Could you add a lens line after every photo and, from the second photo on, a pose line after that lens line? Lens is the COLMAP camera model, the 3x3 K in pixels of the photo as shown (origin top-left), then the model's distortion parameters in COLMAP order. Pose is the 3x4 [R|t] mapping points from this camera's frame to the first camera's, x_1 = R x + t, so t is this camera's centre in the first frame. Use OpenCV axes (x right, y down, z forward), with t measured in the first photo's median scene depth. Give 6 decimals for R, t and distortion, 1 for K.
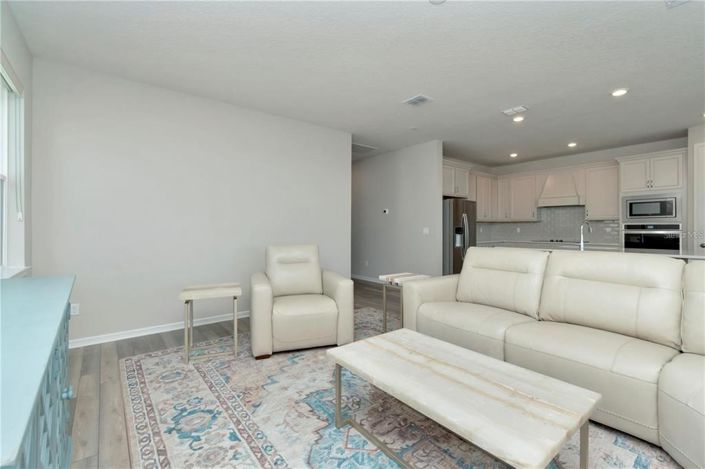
lens RADIAL K [[310.7, 0, 352.5], [0, 310.7, 232.4], [0, 0, 1]] dist [-0.000193, -0.000549]
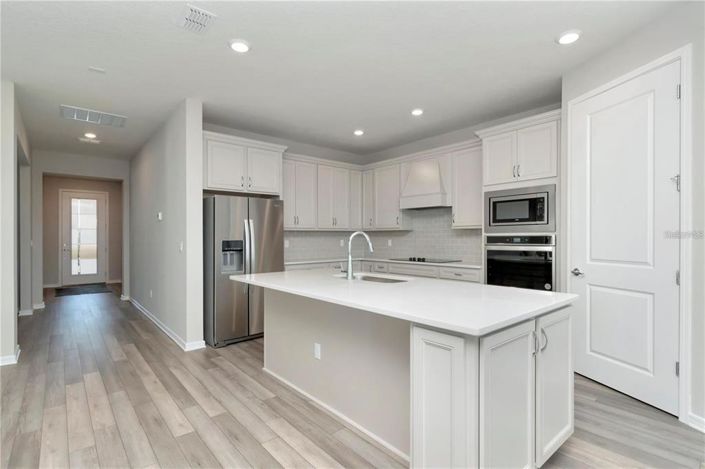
lens RADIAL K [[342.6, 0, 352.2], [0, 342.6, 238.1], [0, 0, 1]] dist [0.002626, 0.000204]
pose [[0.999636, 0.002555, 0.026858, 0.584607], [-0.002144, 0.999880, -0.015318, -0.009620], [-0.026894, 0.015255, 0.999522, 0.310705]]
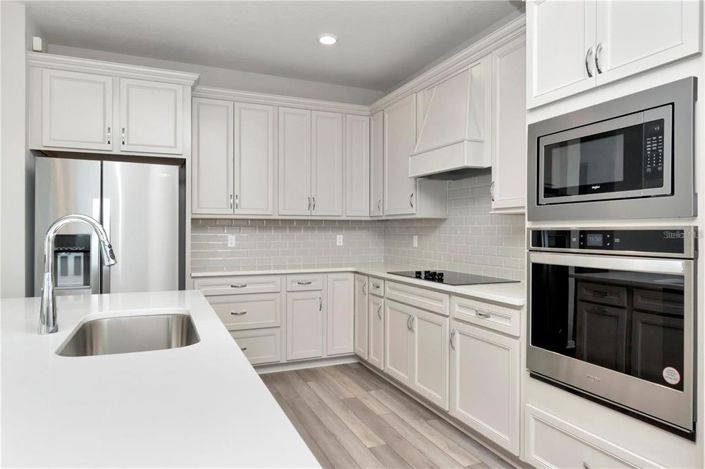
lens RADIAL K [[452.6, 0, 354.6], [0, 452.6, 229.2], [0, 0, 1]] dist [0.002977, -0.000476]
pose [[0.963088, 0.008161, -0.269062, 0.836336], [-0.014045, 0.999702, -0.019948, -0.015389], [0.268819, 0.022990, 0.962916, 0.590057]]
